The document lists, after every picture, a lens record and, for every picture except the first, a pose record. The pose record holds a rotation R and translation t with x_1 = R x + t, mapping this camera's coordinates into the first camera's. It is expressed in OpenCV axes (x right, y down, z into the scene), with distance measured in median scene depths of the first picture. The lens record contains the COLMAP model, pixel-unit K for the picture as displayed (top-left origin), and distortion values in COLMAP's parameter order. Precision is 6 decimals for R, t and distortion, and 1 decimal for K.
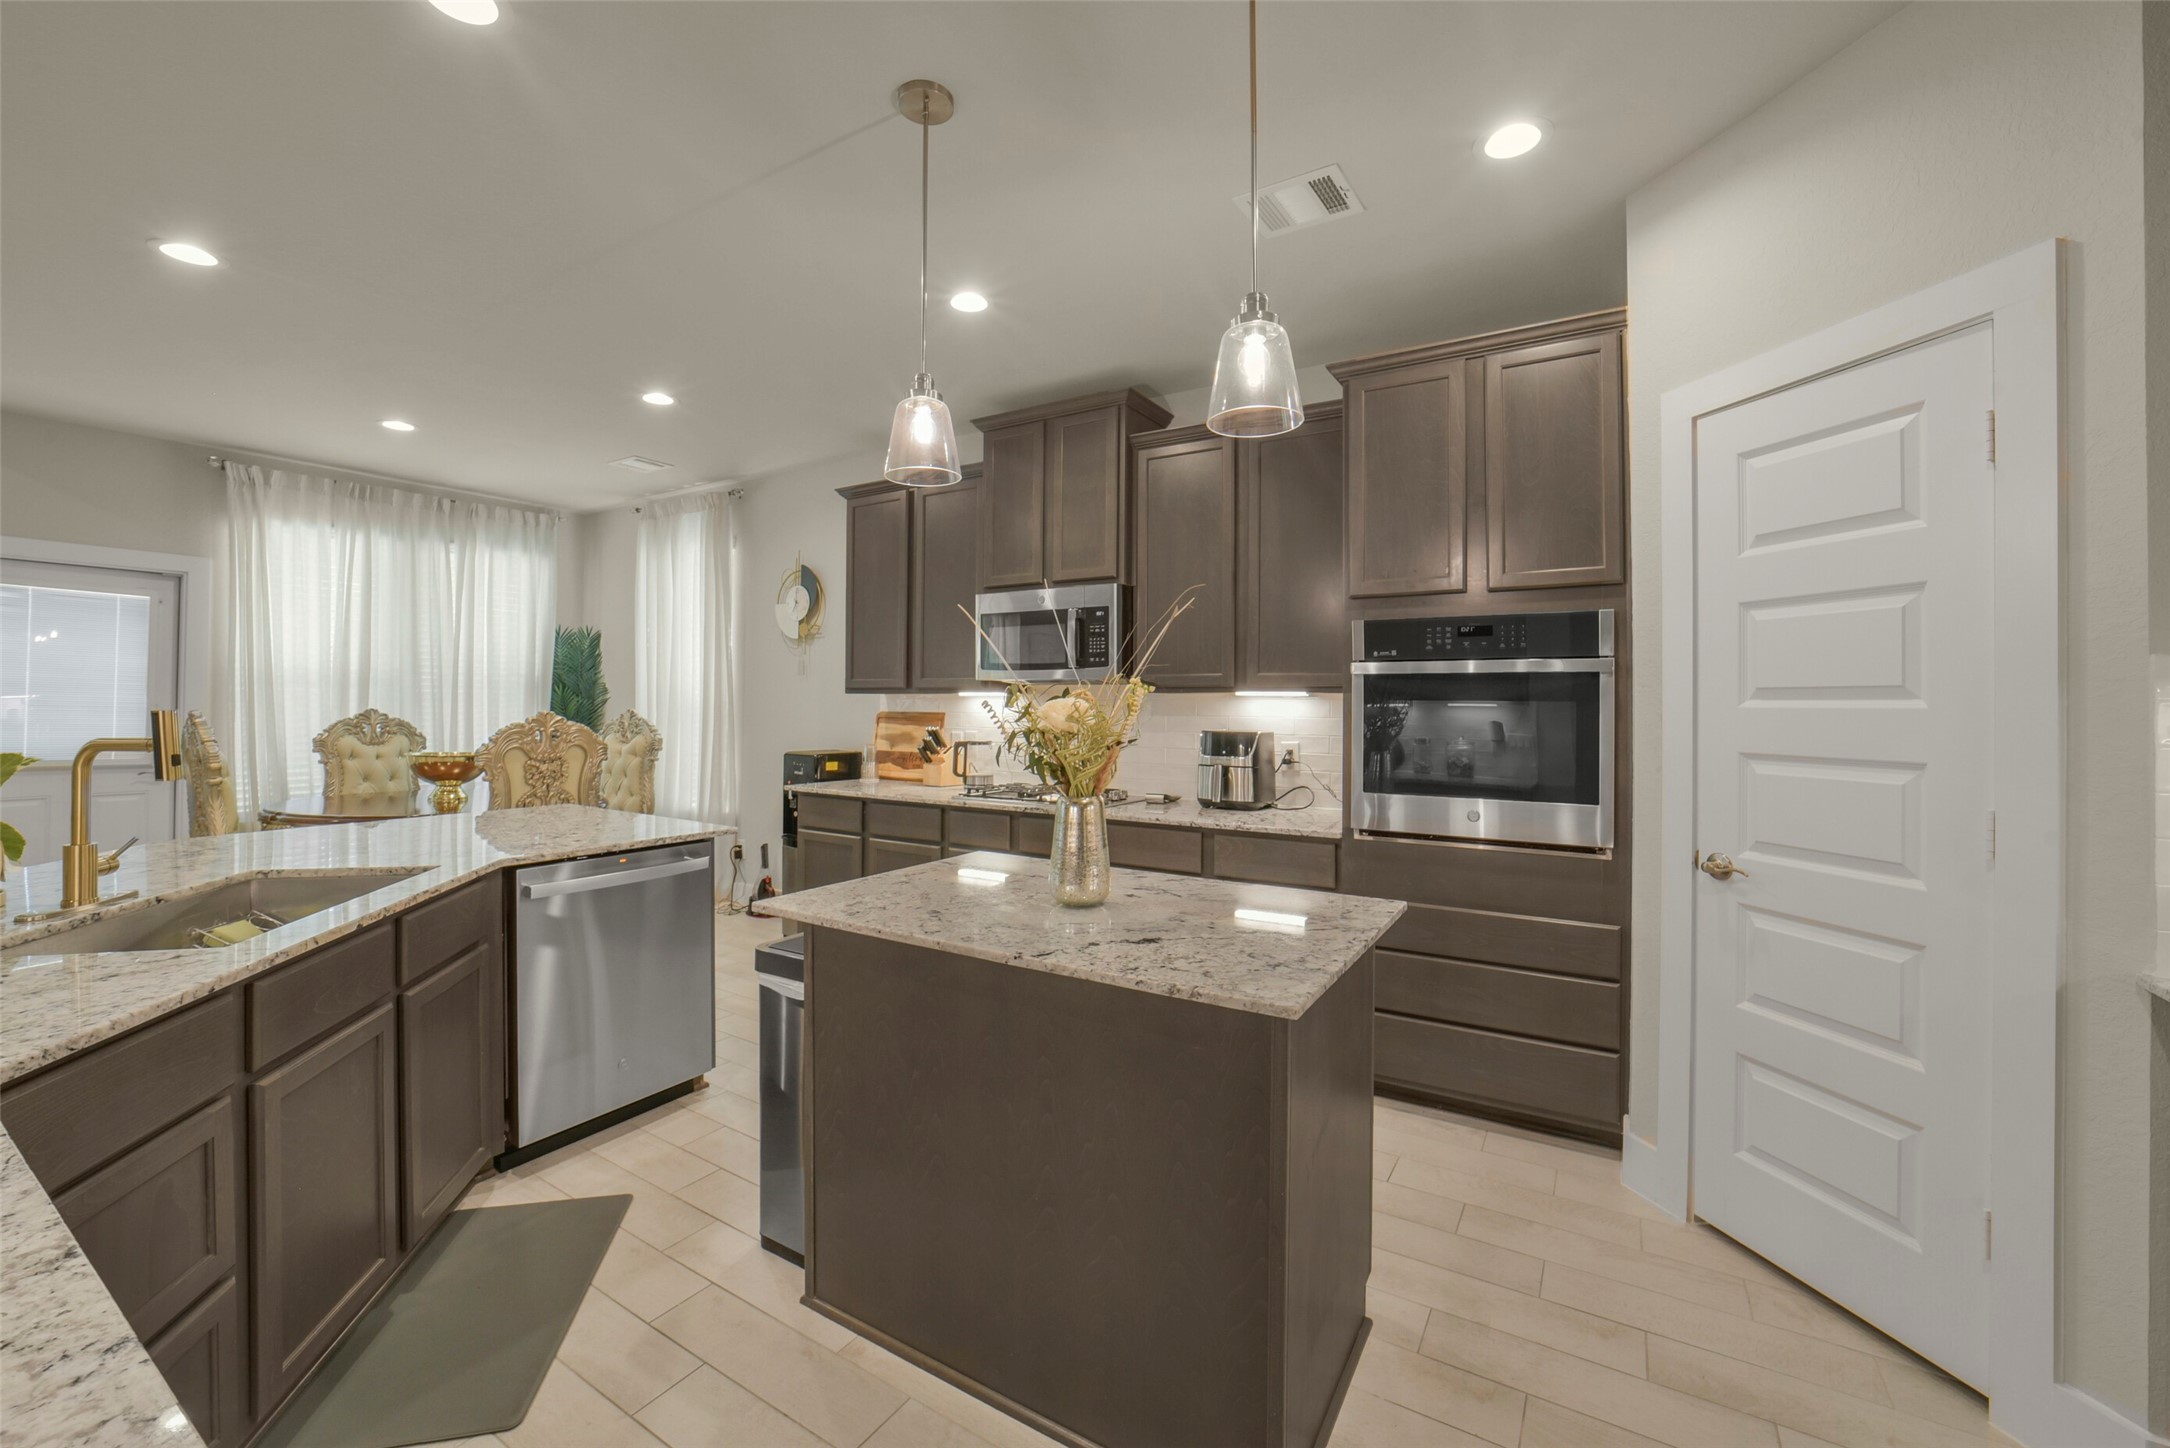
lens RADIAL K [[870.9, 0, 1089.7], [0, 870.9, 704.0], [0, 0, 1]] dist [-0.024965, 0.004638]
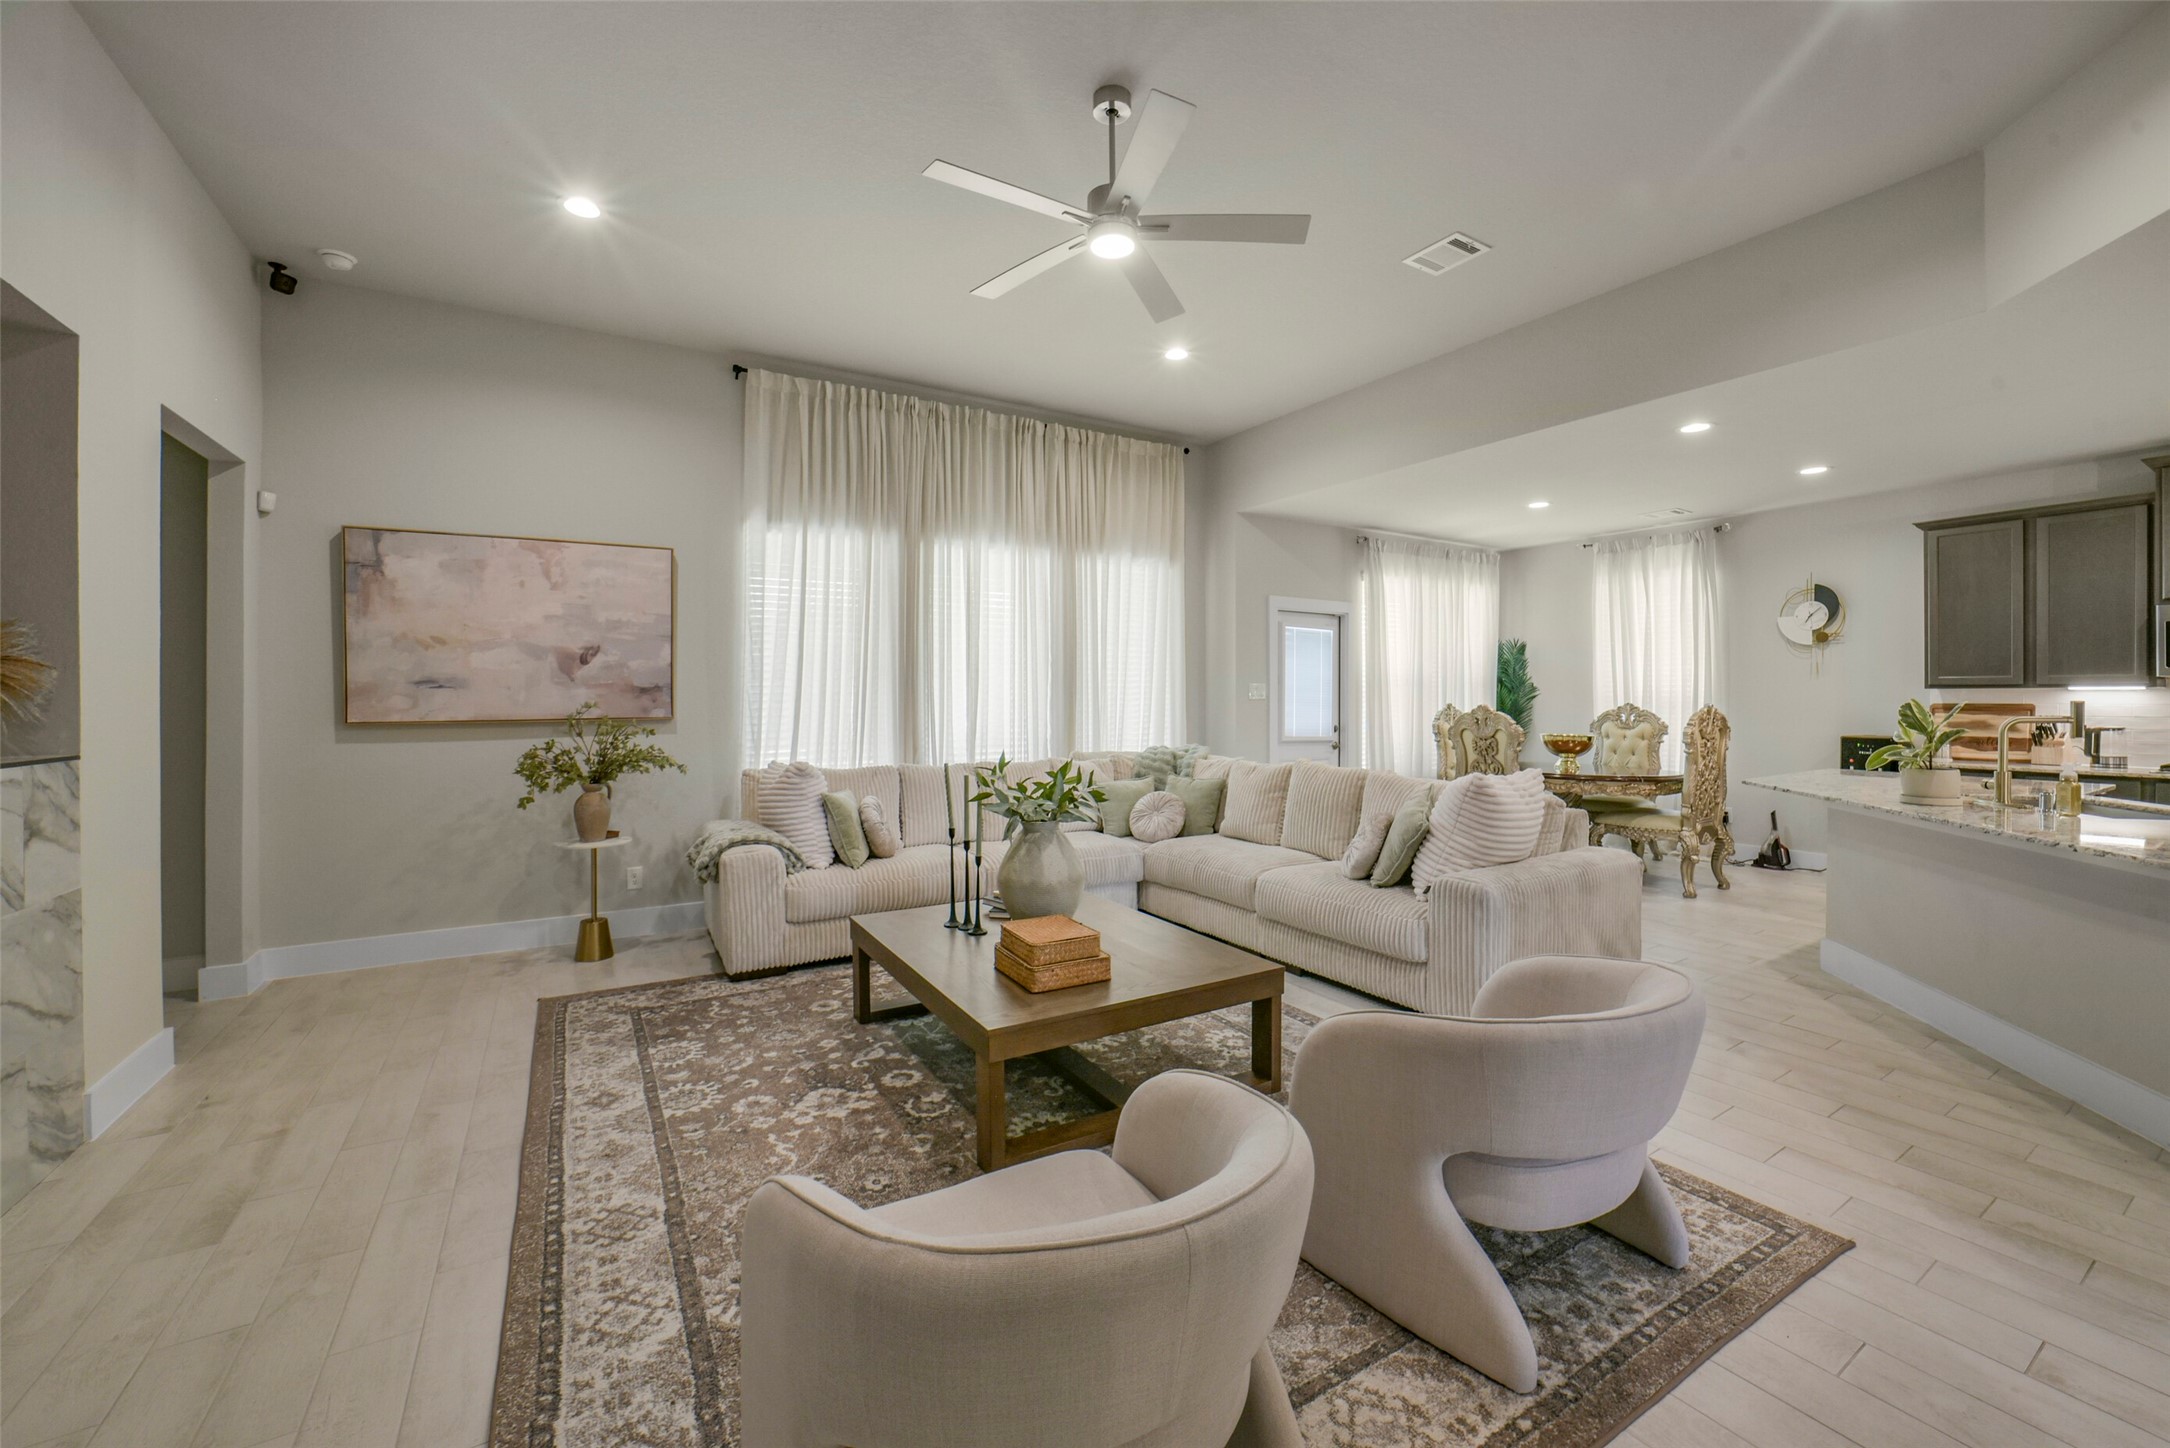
lens RADIAL K [[870.9, 0, 1097.8], [0, 870.9, 701.1], [0, 0, 1]] dist [-0.024965, 0.004638]
pose [[0.895534, -0.005261, -0.444963, -0.782511], [0.006601, 0.999977, 0.001463, -0.004158], [0.444945, -0.004247, 0.895548, -0.593253]]
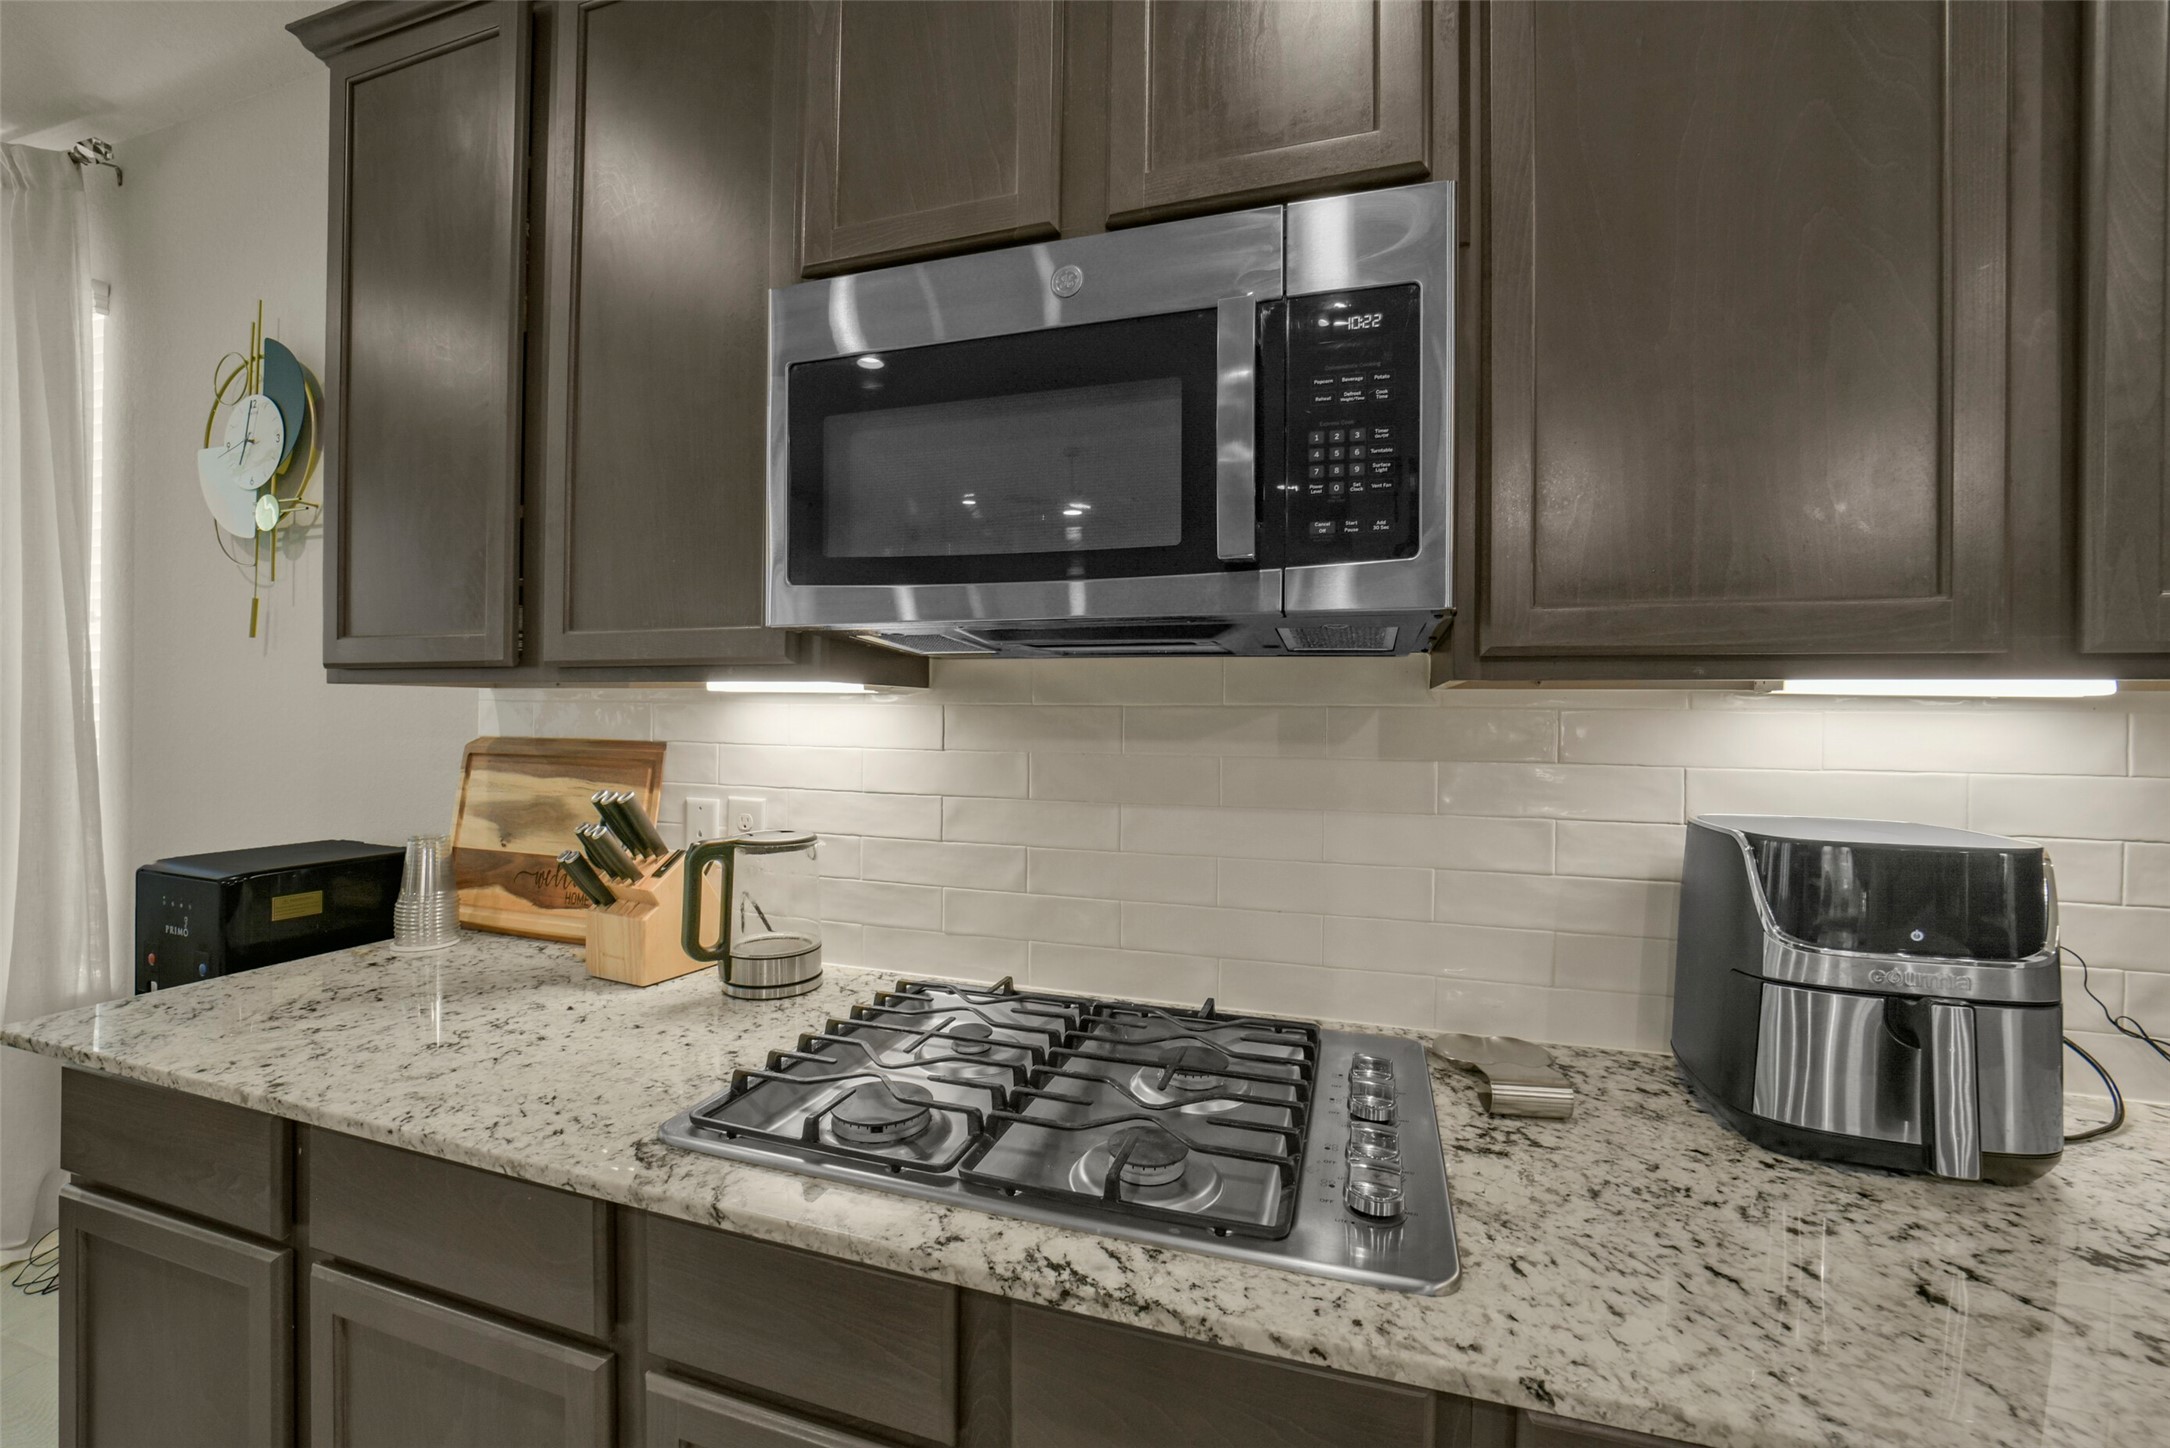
lens RADIAL K [[870.9, 0, 1088.2], [0, 870.9, 723.3], [0, 0, 1]] dist [-0.024965, 0.004638]
pose [[0.970018, 0.003239, 0.243011, -0.086965], [-0.005486, 0.999948, 0.008569, -0.001427], [-0.242971, -0.009645, 0.969986, 0.623398]]
